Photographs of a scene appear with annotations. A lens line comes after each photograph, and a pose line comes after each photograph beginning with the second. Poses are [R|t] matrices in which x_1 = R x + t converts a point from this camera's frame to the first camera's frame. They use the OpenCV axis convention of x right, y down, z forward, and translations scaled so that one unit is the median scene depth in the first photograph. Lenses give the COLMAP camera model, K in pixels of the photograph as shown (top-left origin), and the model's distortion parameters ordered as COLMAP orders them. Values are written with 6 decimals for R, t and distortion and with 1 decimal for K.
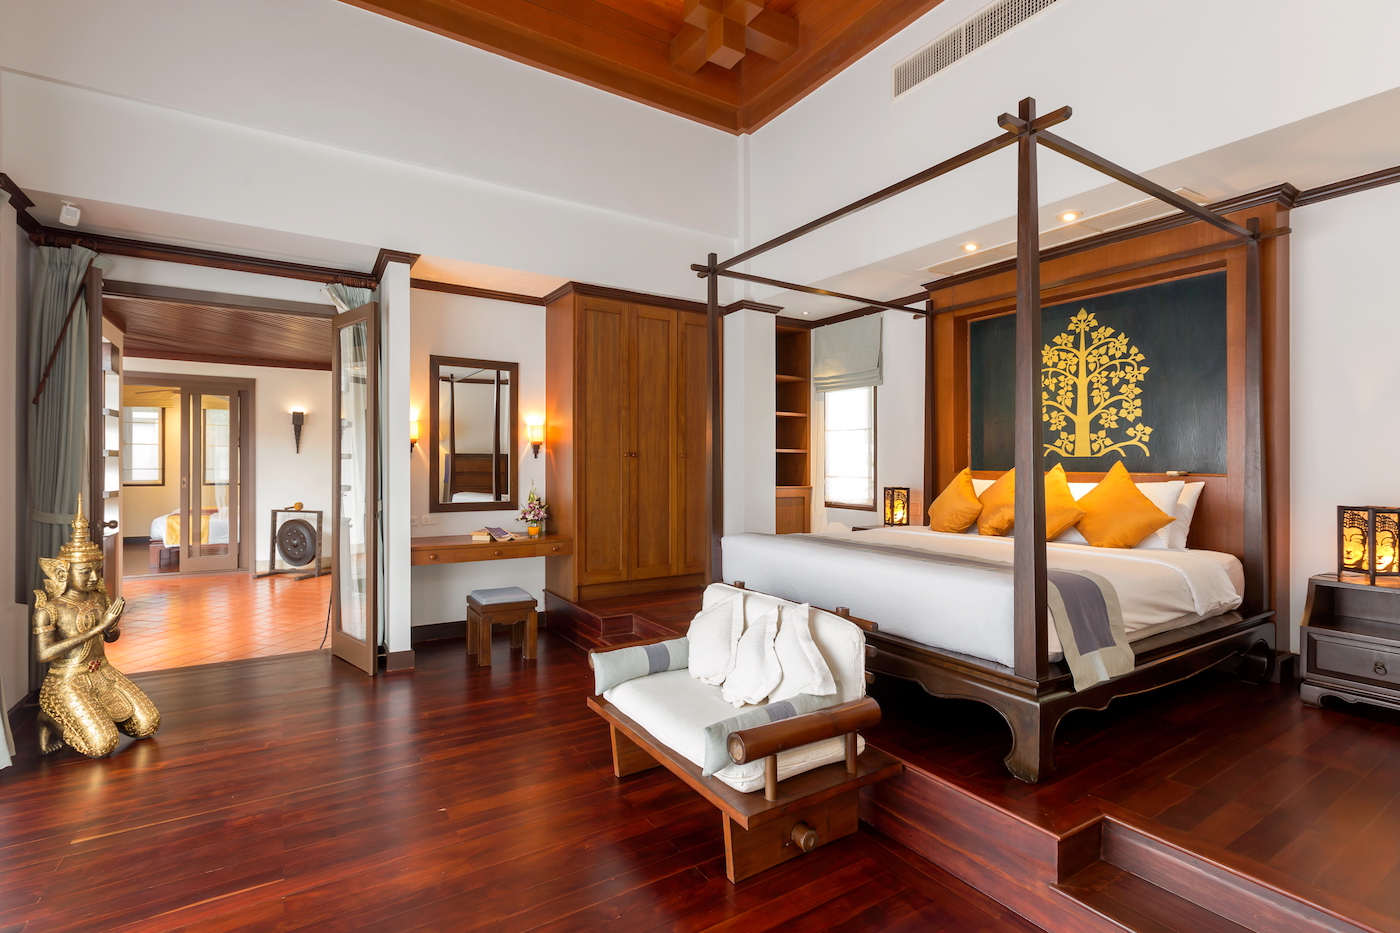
lens RADIAL K [[697.2, 0, 755.2], [0, 697.2, 459.6], [0, 0, 1]] dist [-0.002214, 0.000083]
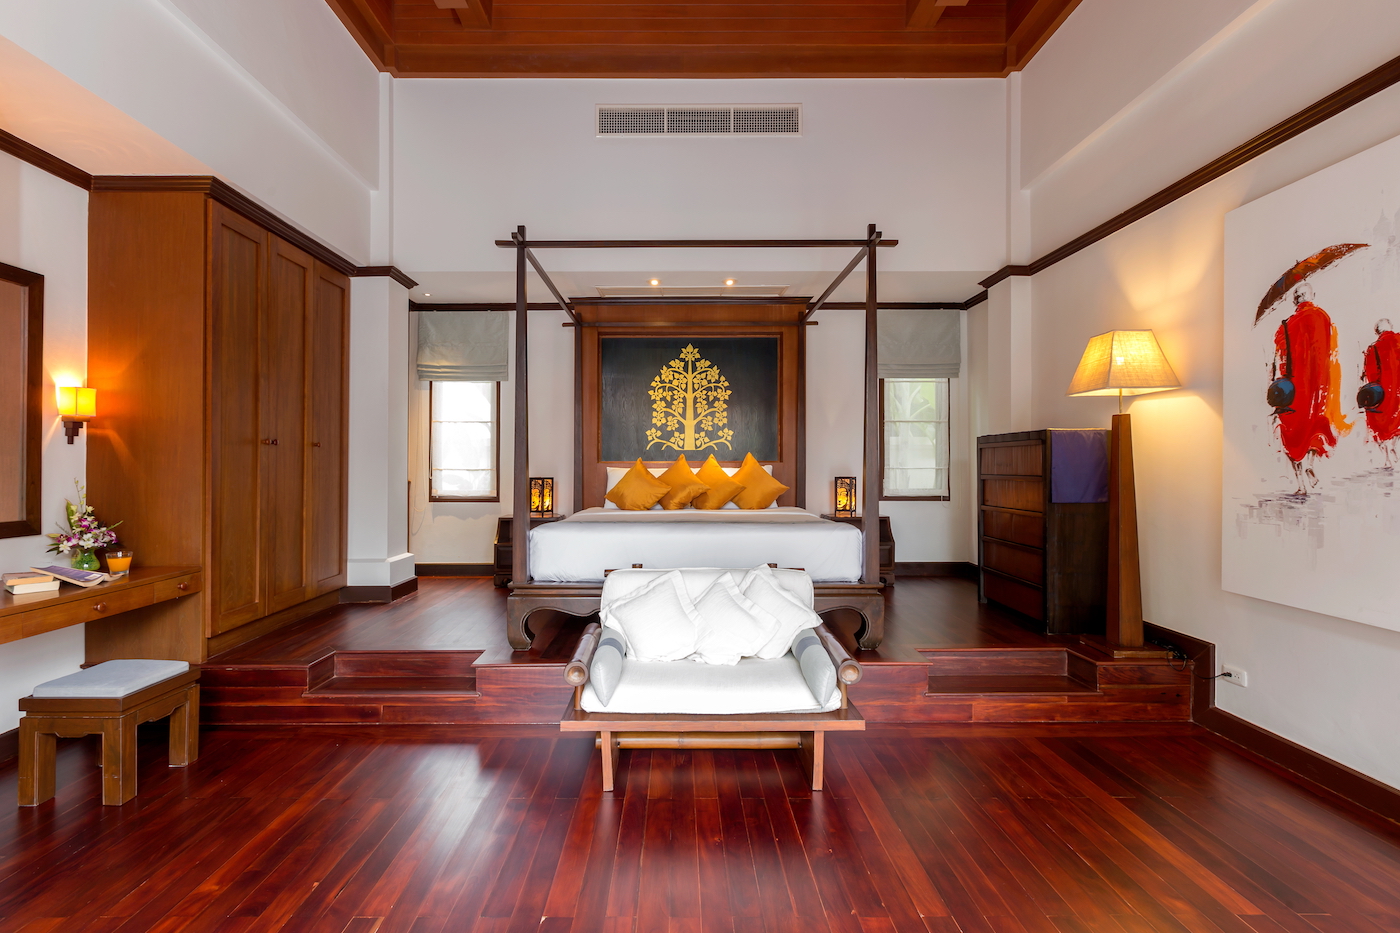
lens RADIAL K [[627.8, 0, 689.7], [0, 627.8, 455.6], [0, 0, 1]] dist [0.000952, 0.000216]
pose [[0.525528, 0.004598, 0.850764, -0.569507], [0.002862, 0.999970, -0.007172, 0.015194], [-0.850772, 0.006204, 0.525499, 0.322783]]
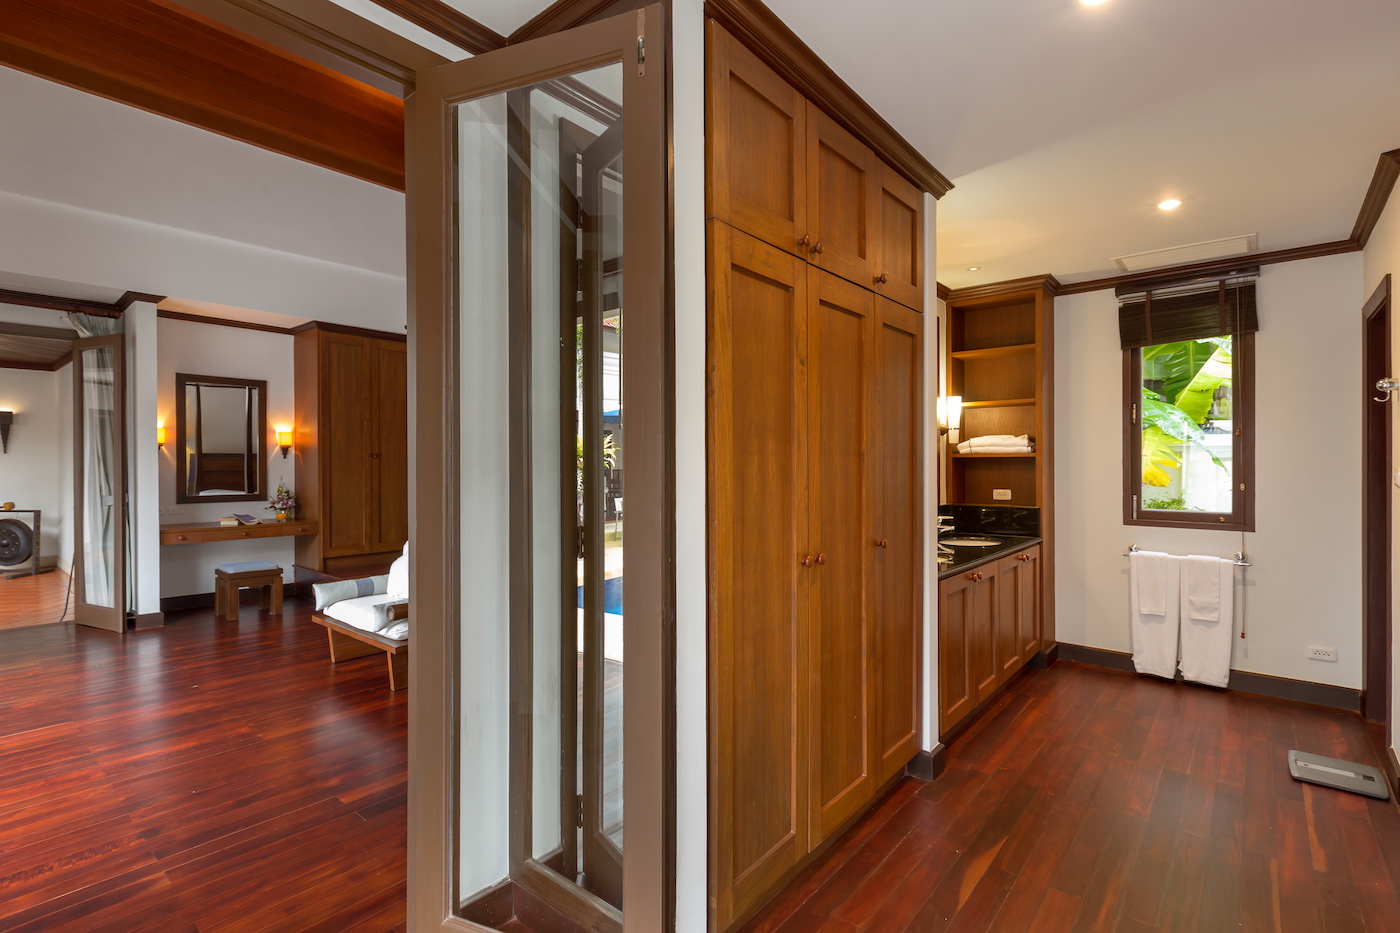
lens RADIAL K [[681.8, 0, 824.7], [0, 681.8, 461.8], [0, 0, 1]] dist [0.000653, 0.000225]
pose [[0.945269, -0.003164, 0.326277, 0.225707], [0.001064, 0.999978, 0.006612, -0.003651], [-0.326290, -0.005903, 0.945251, -0.524702]]
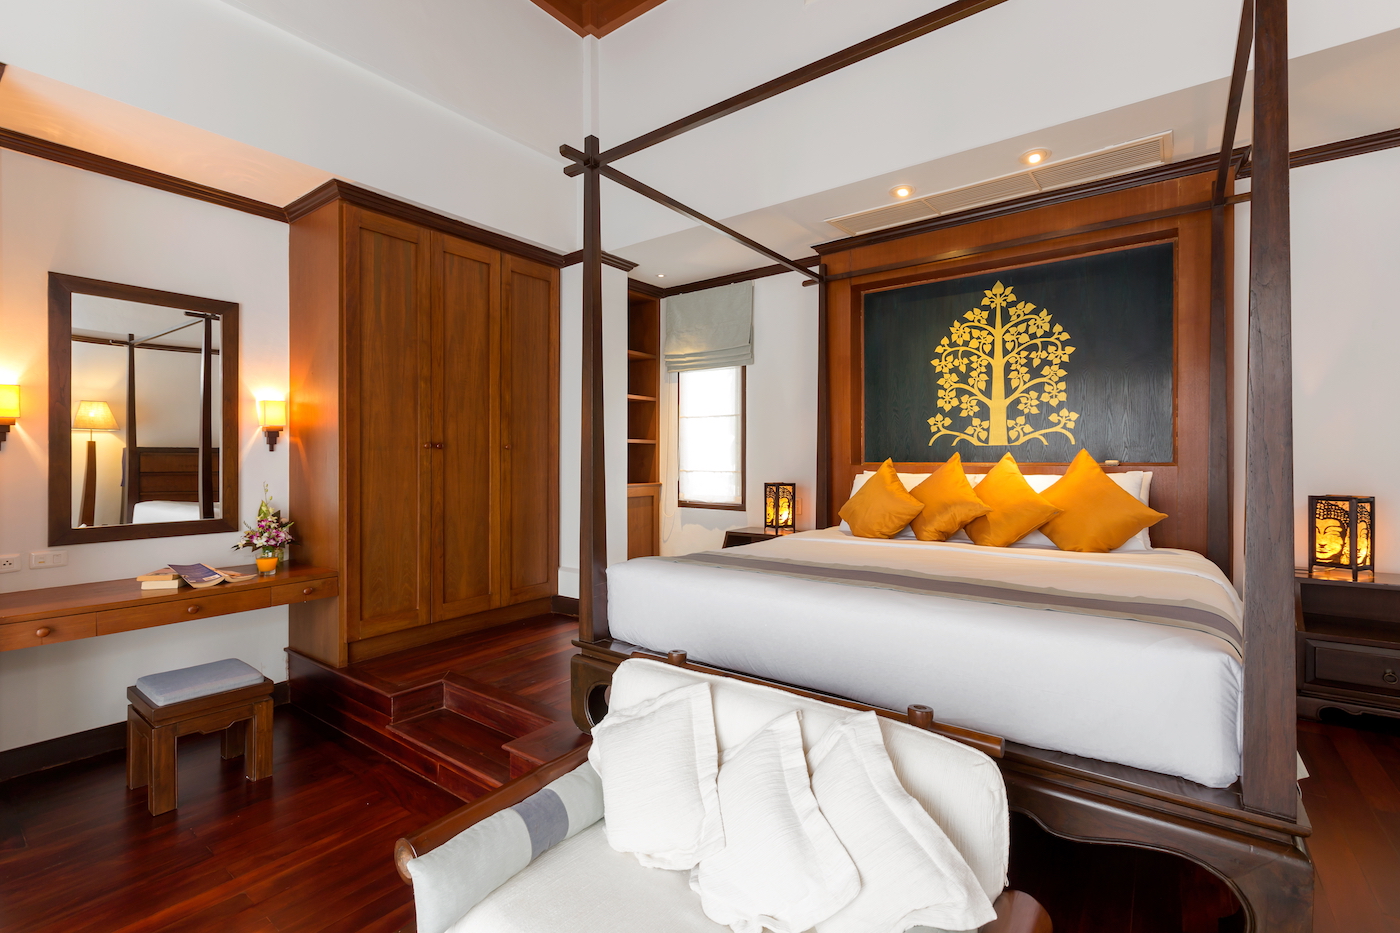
lens RADIAL K [[603.4, 0, 737.9], [0, 603.4, 449.5], [0, 0, 1]] dist [0.002039, 0.000163]
pose [[0.940321, -0.004231, 0.340262, -0.108837], [0.006729, 0.999958, -0.006162, 0.003442], [-0.340222, 0.008084, 0.940311, 0.360433]]
